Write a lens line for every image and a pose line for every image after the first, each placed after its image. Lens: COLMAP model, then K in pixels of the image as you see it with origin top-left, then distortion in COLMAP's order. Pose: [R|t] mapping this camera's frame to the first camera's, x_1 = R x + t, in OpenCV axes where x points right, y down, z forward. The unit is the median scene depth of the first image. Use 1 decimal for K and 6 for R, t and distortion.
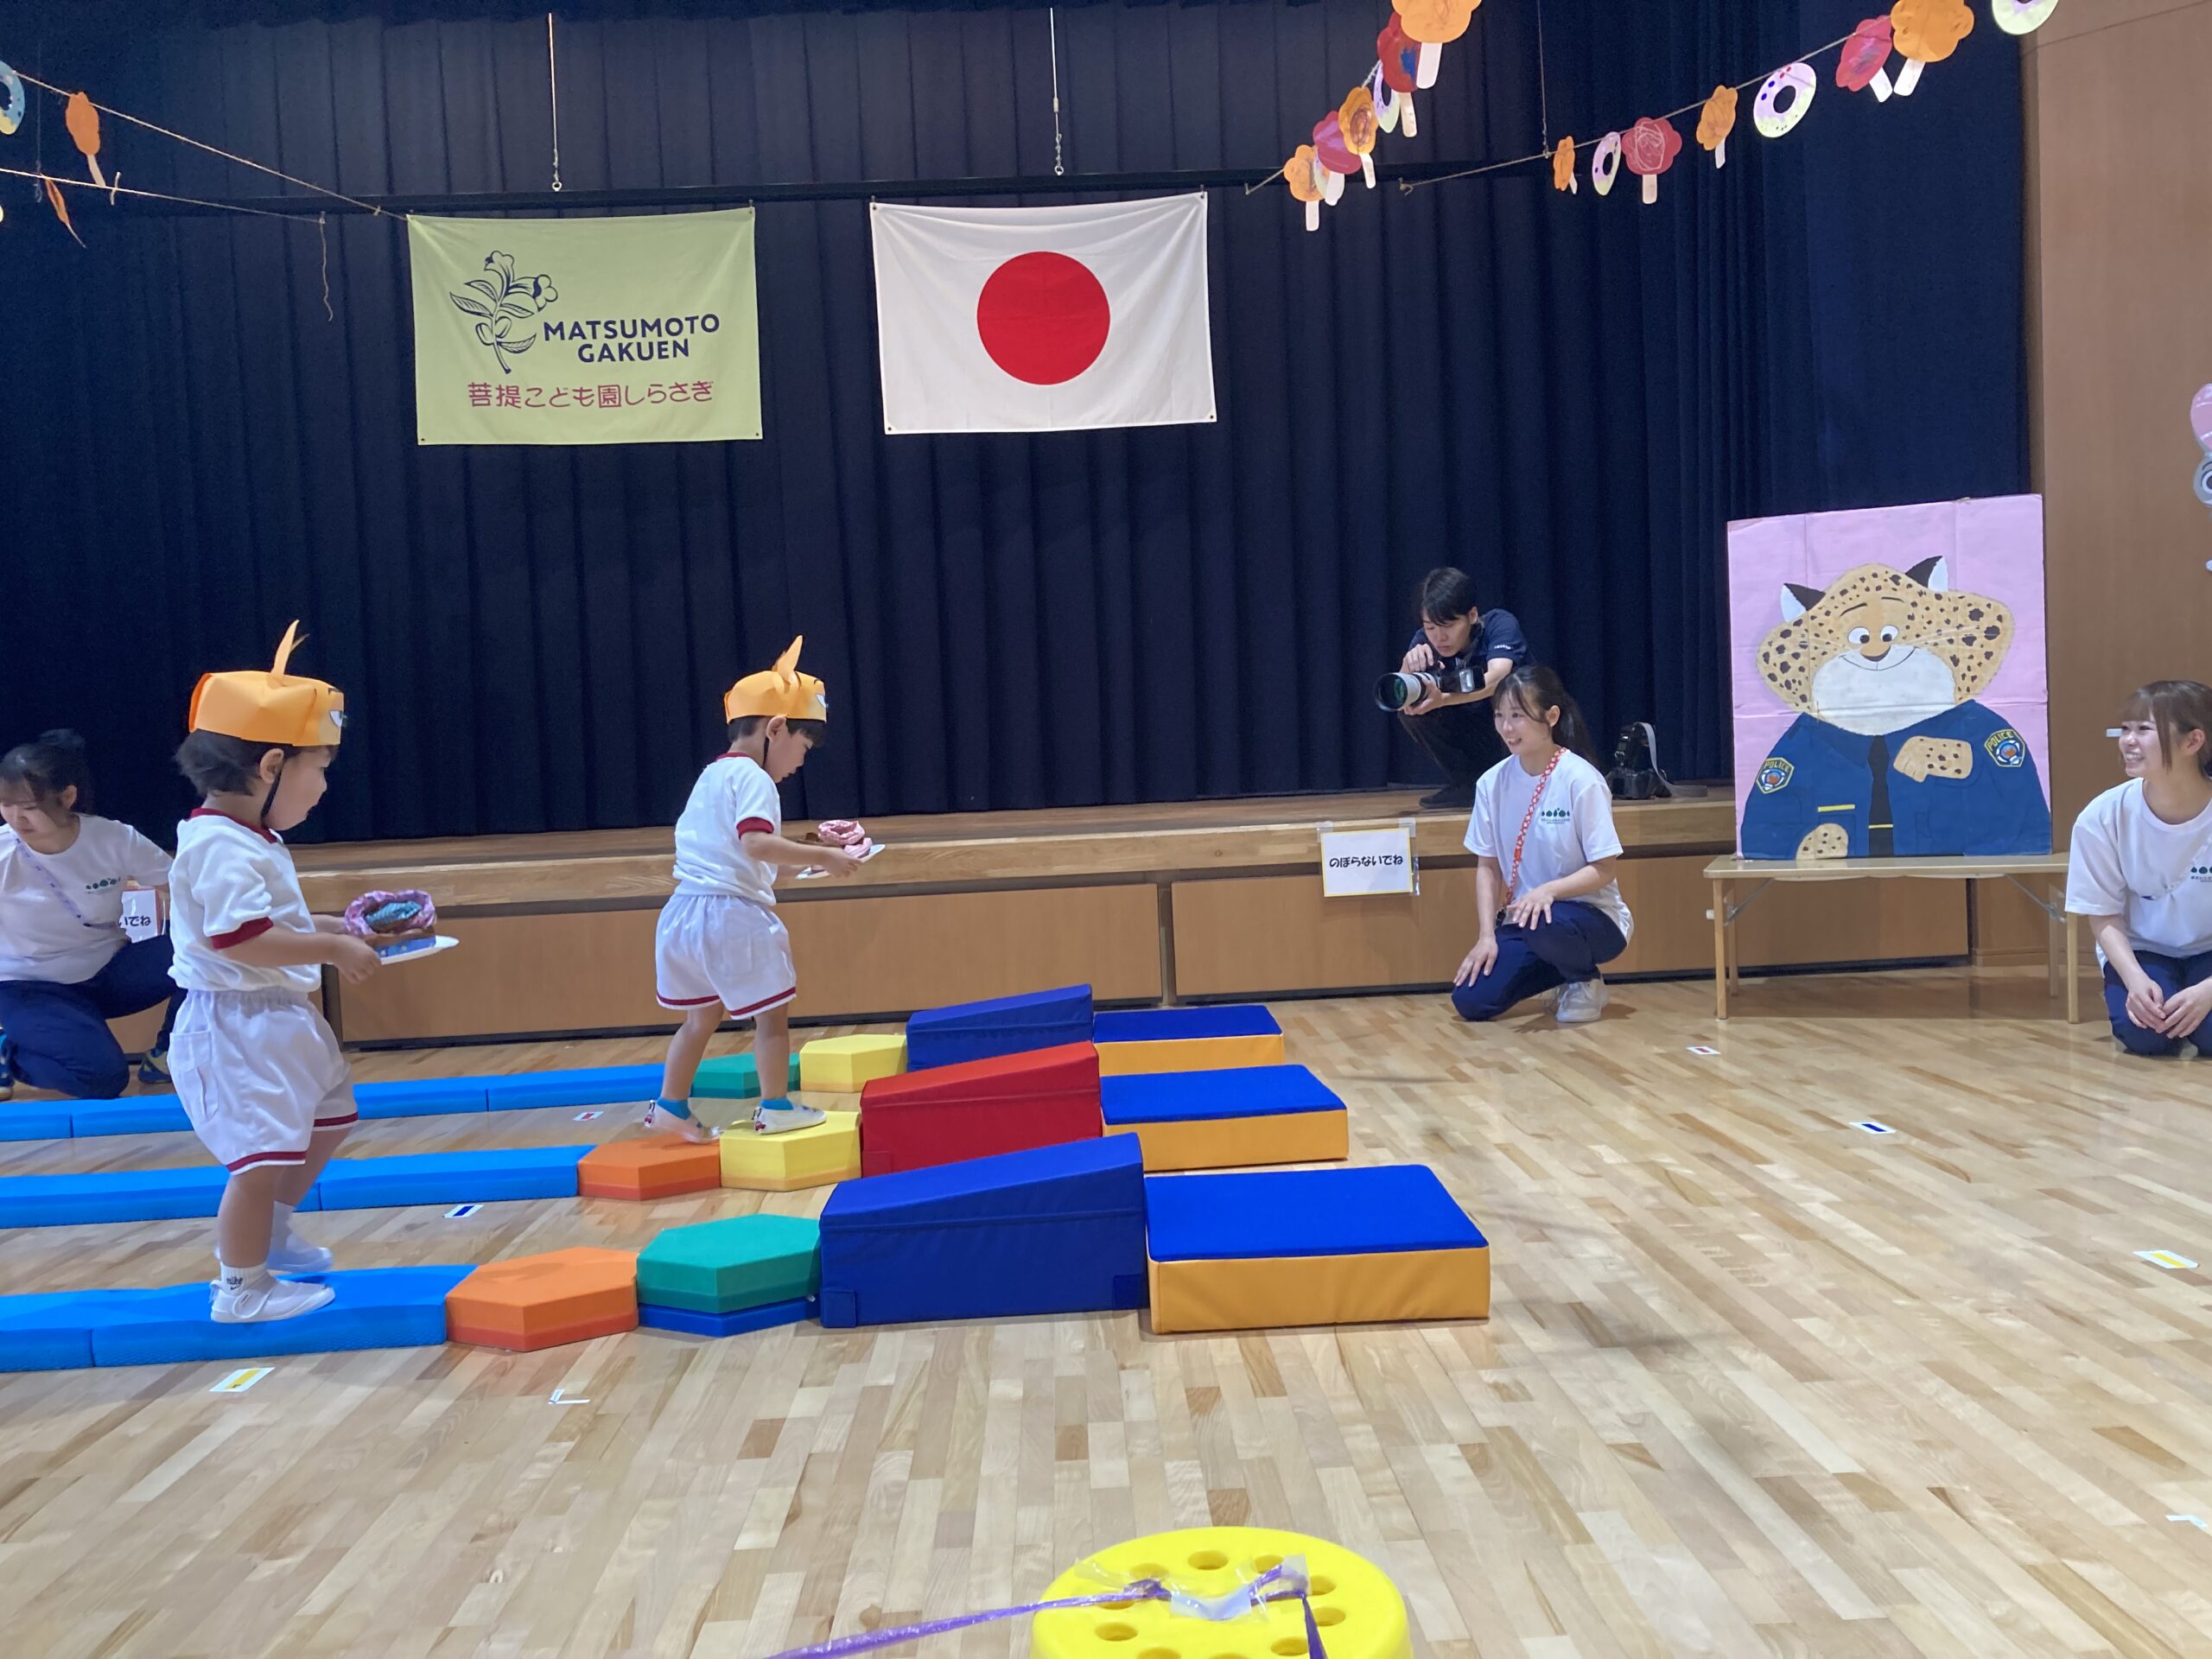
lens RADIAL K [[1814.8, 0, 1125.8], [0, 1814.8, 835.3], [0, 0, 1]] dist [-0.000209, 0.017639]
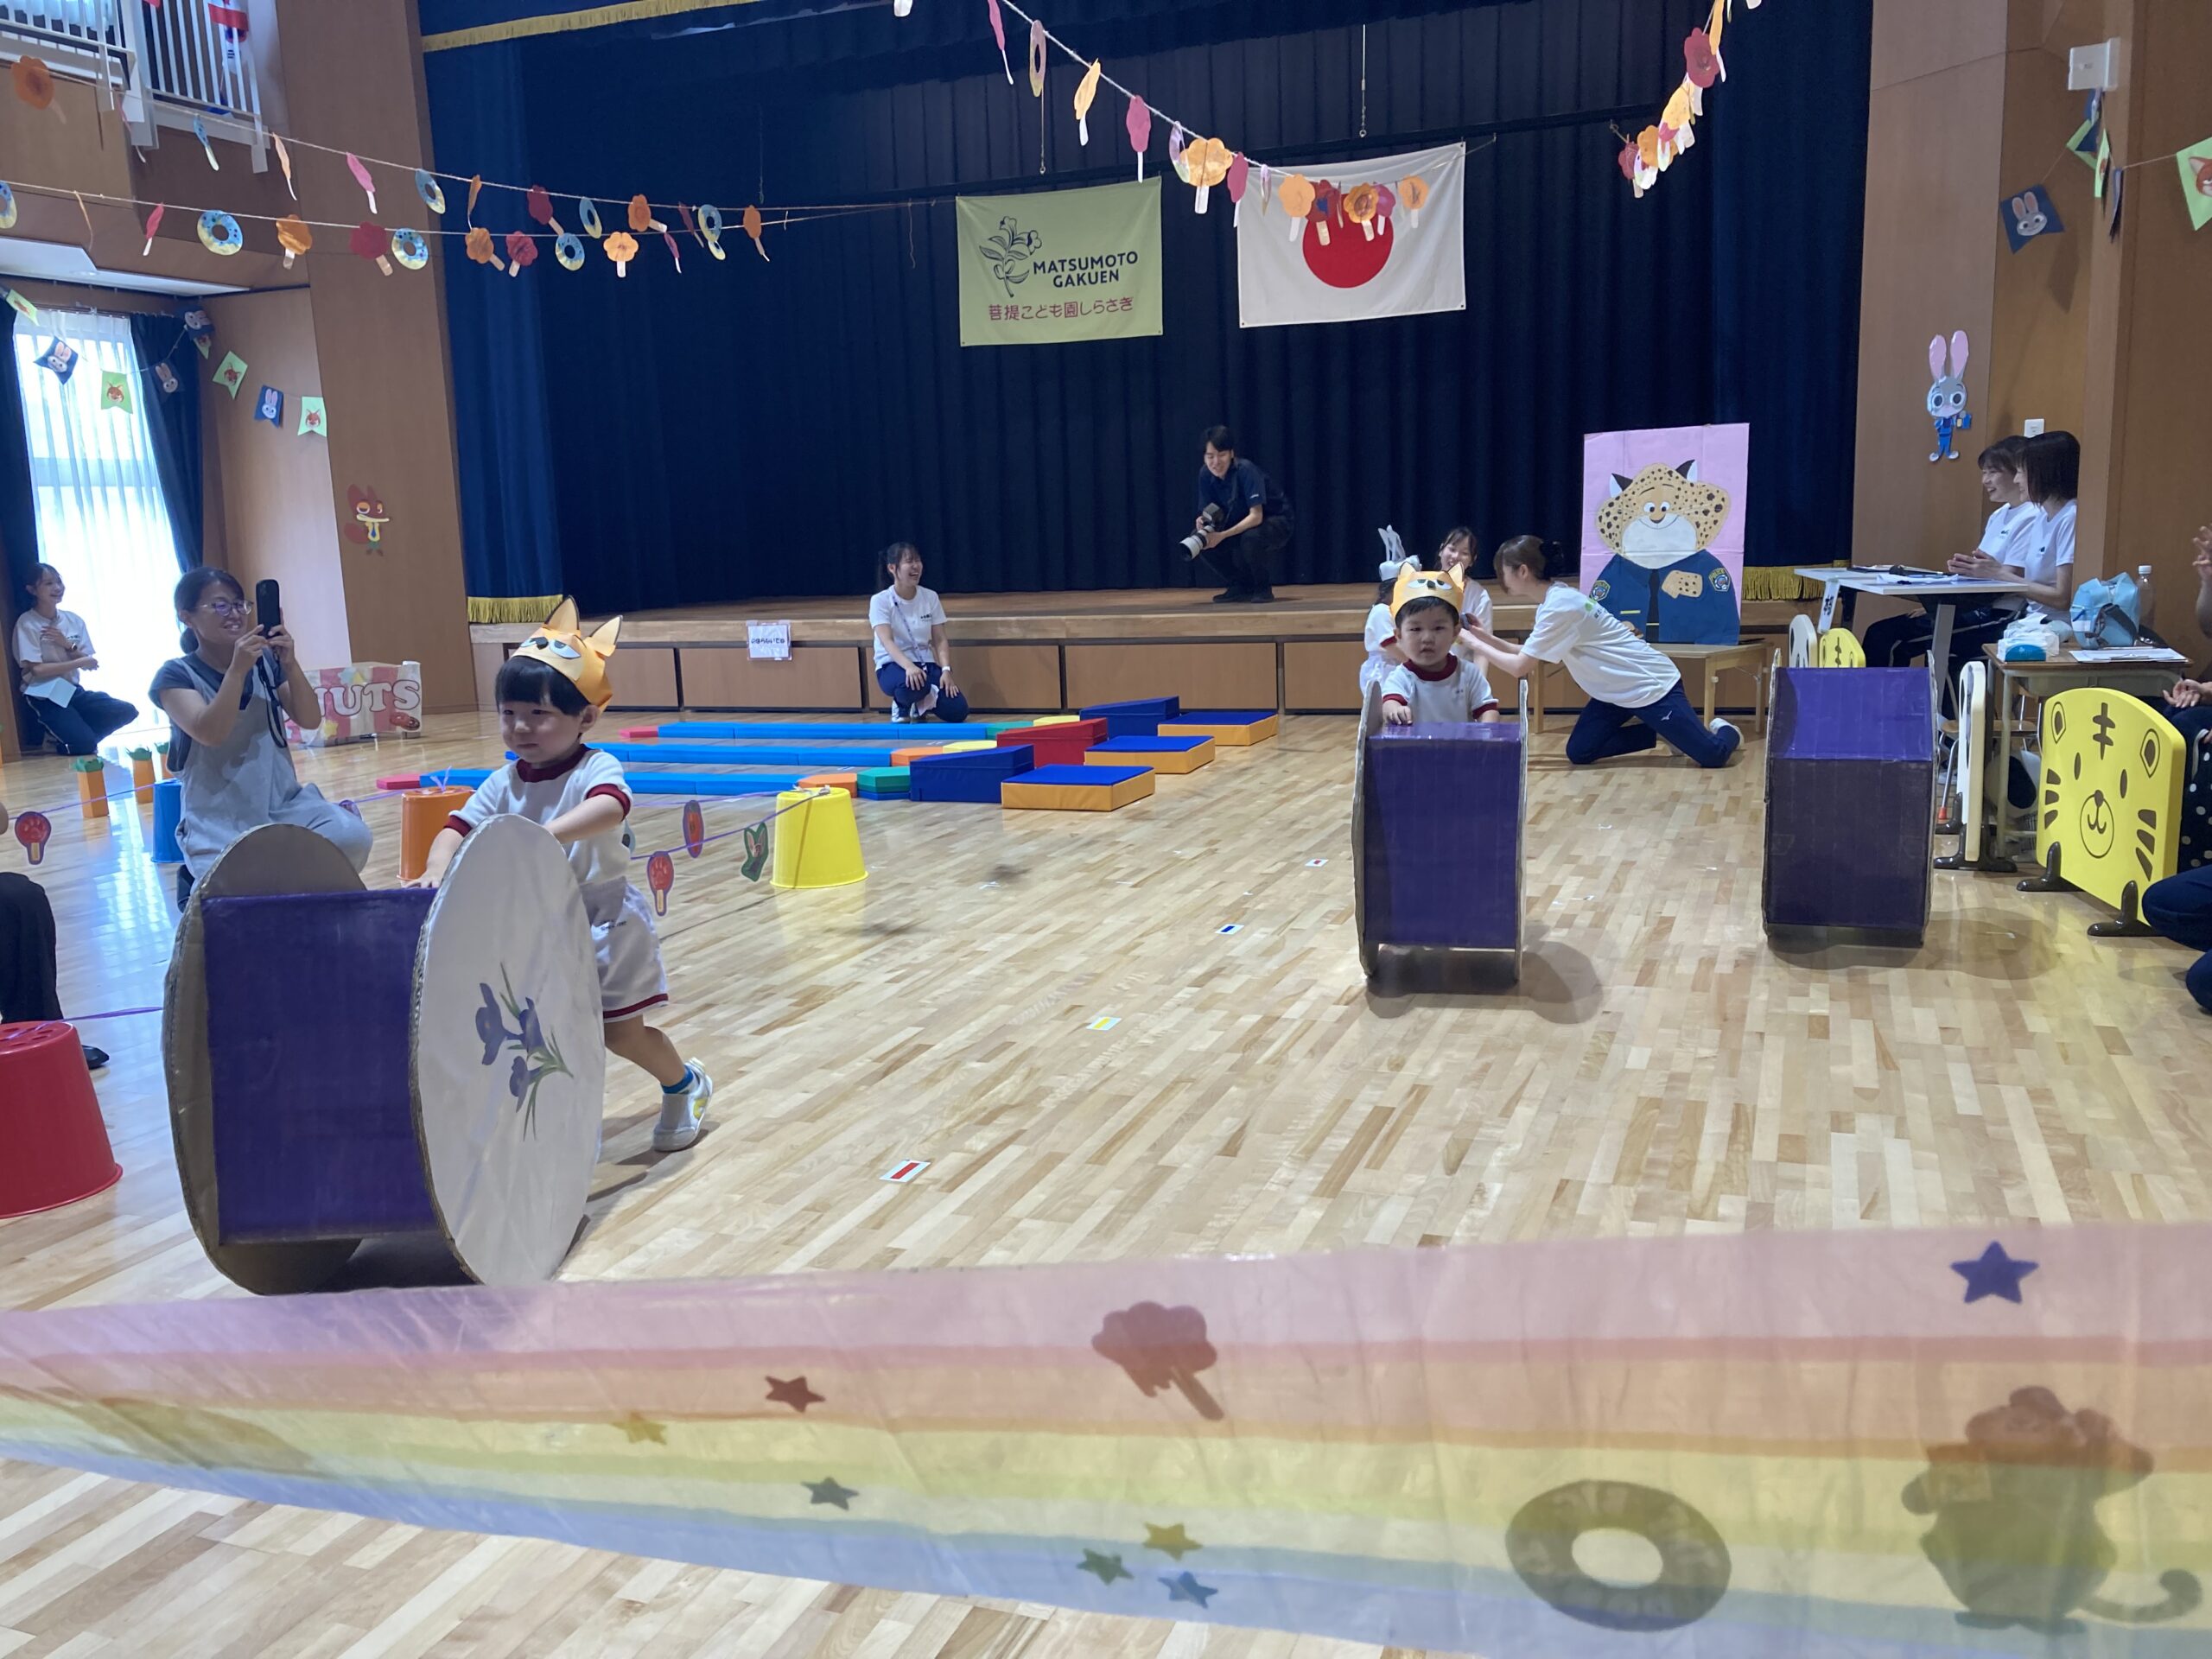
lens RADIAL K [[1803.7, 0, 1096.7], [0, 1803.7, 836.4], [0, 0, 1]] dist [0.010286, 0.004408]
pose [[0.915520, 0.081675, -0.393894, 0.845619], [-0.021887, 0.987835, 0.153959, -0.077279], [0.401677, -0.132332, 0.906170, -0.999821]]
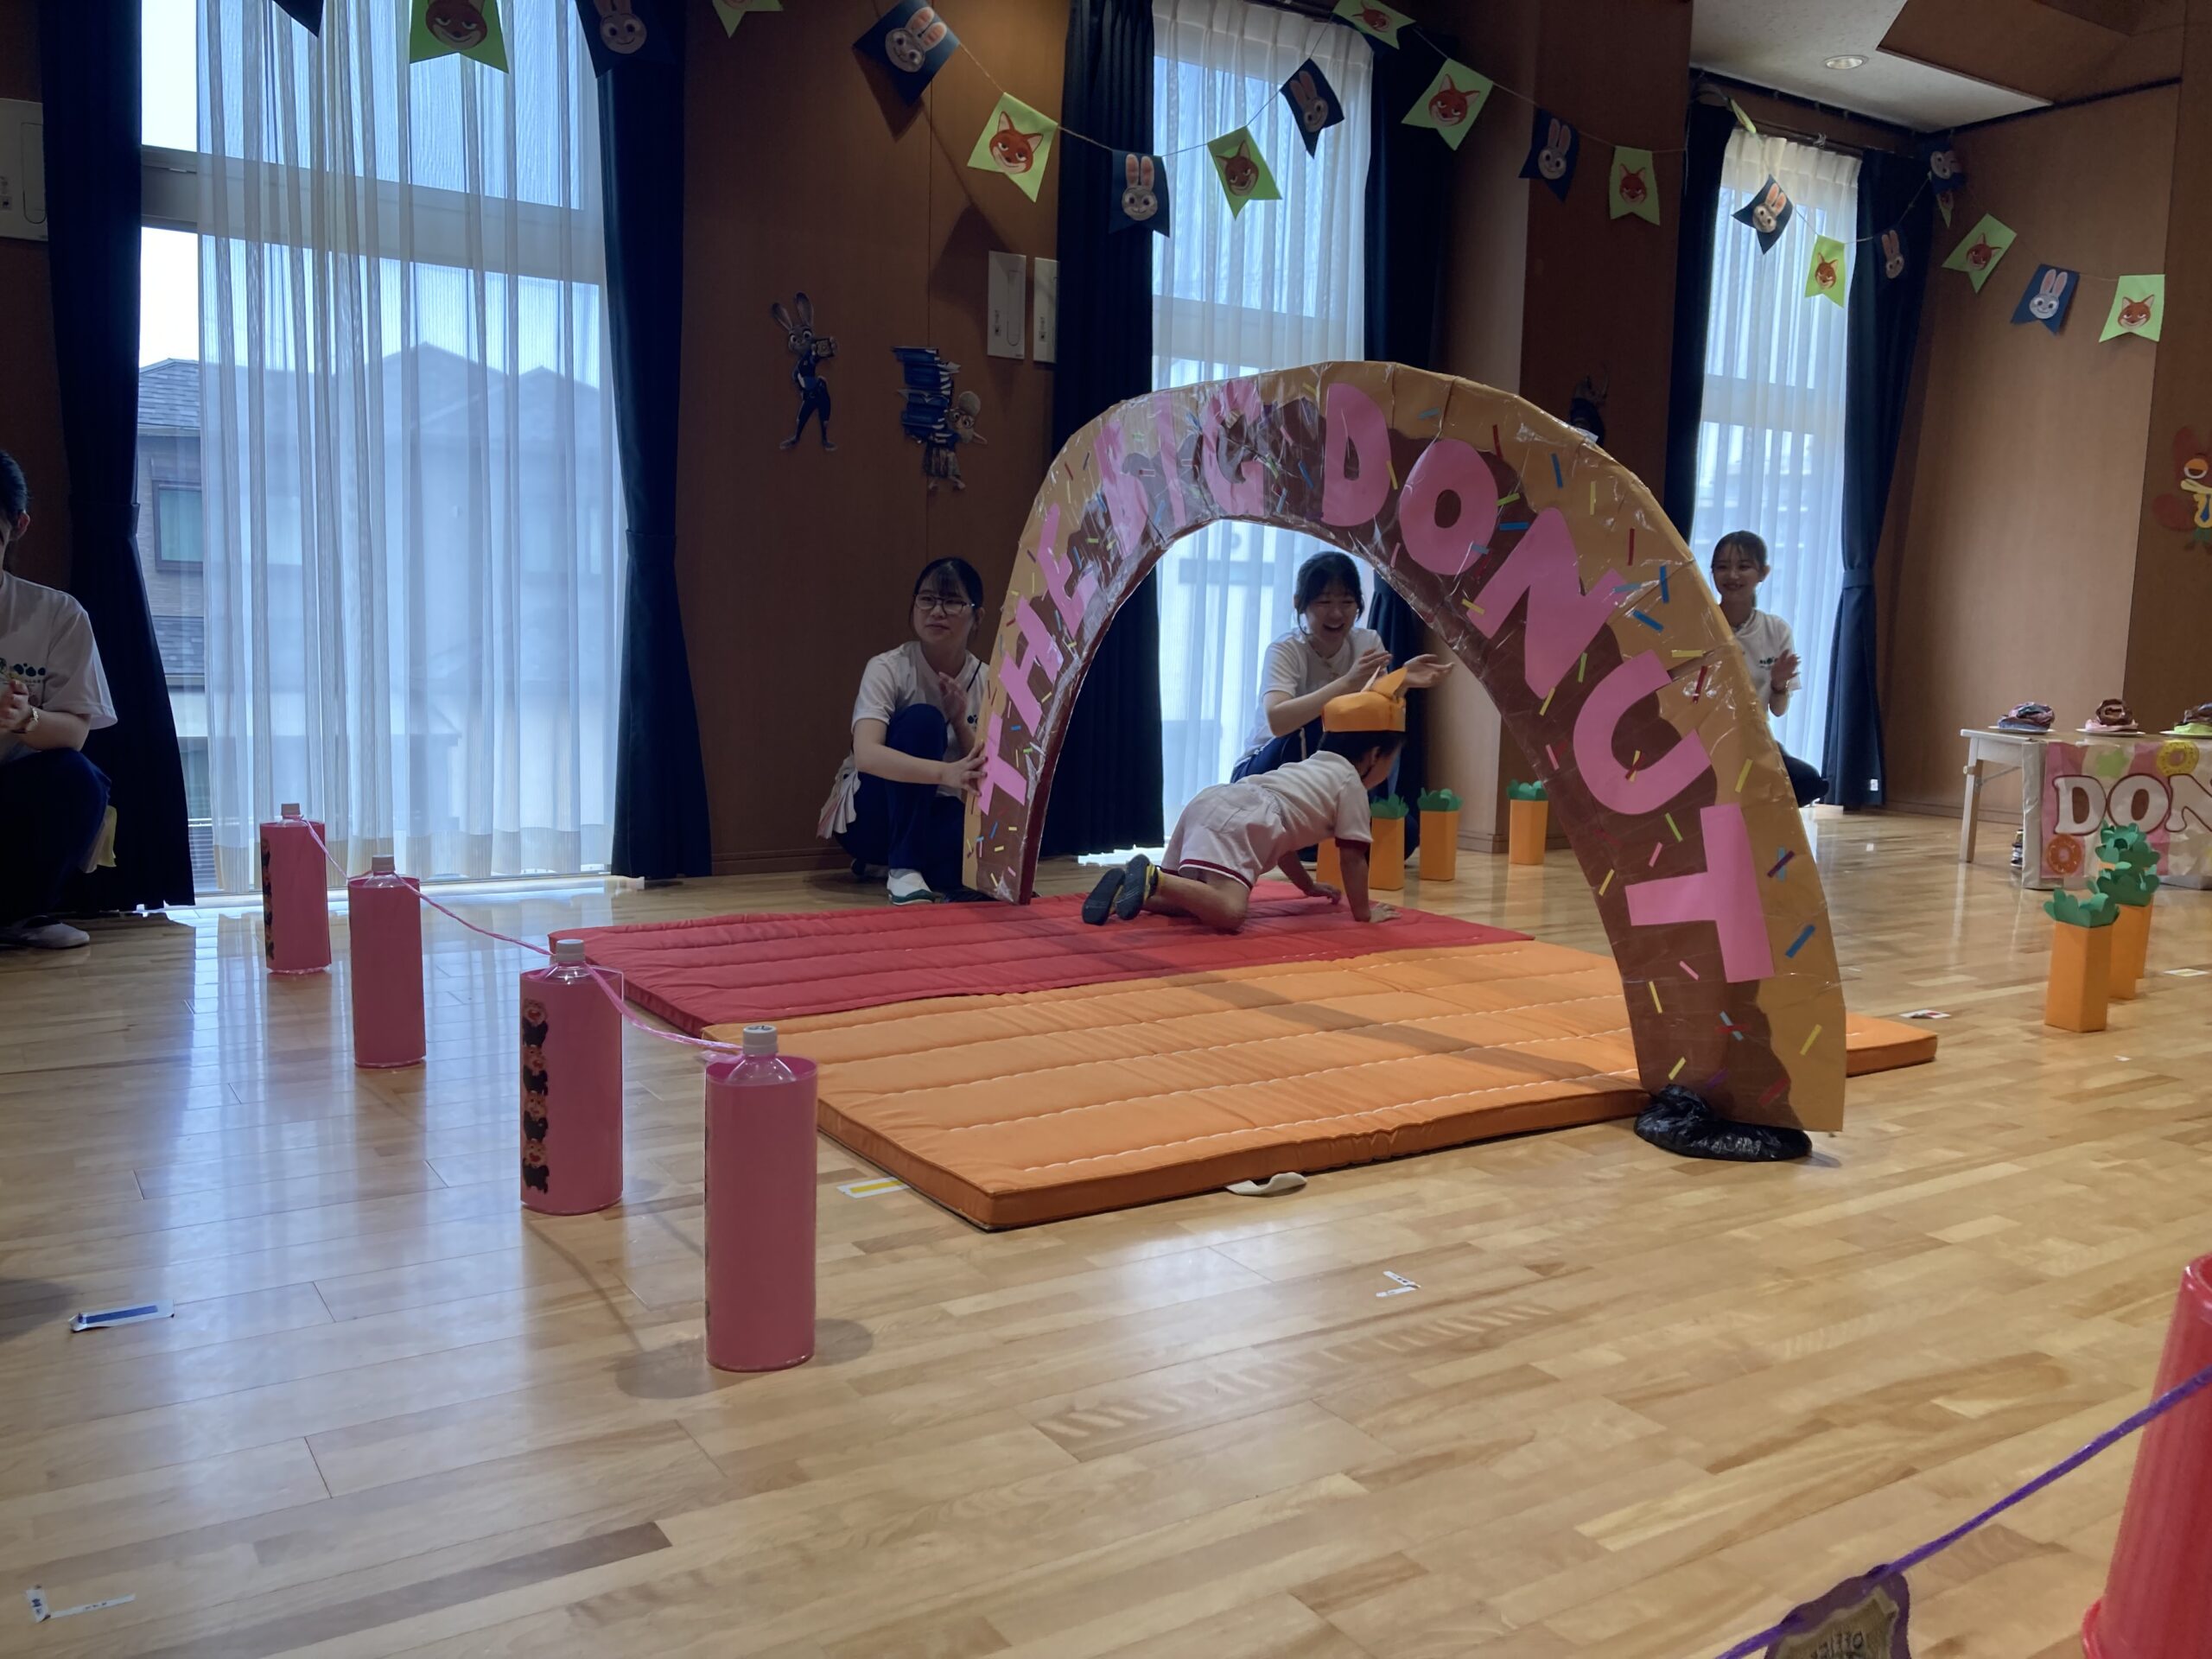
lens RADIAL K [[1803.9, 0, 1137.9], [0, 1803.9, 826.9], [0, 0, 1]] dist [-0.004675, -0.002312]
pose [[0.507428, 0.158432, -0.847004, -0.534281], [-0.084836, 0.987362, 0.133862, 0.068995], [0.857508, 0.003932, 0.514456, -0.422107]]
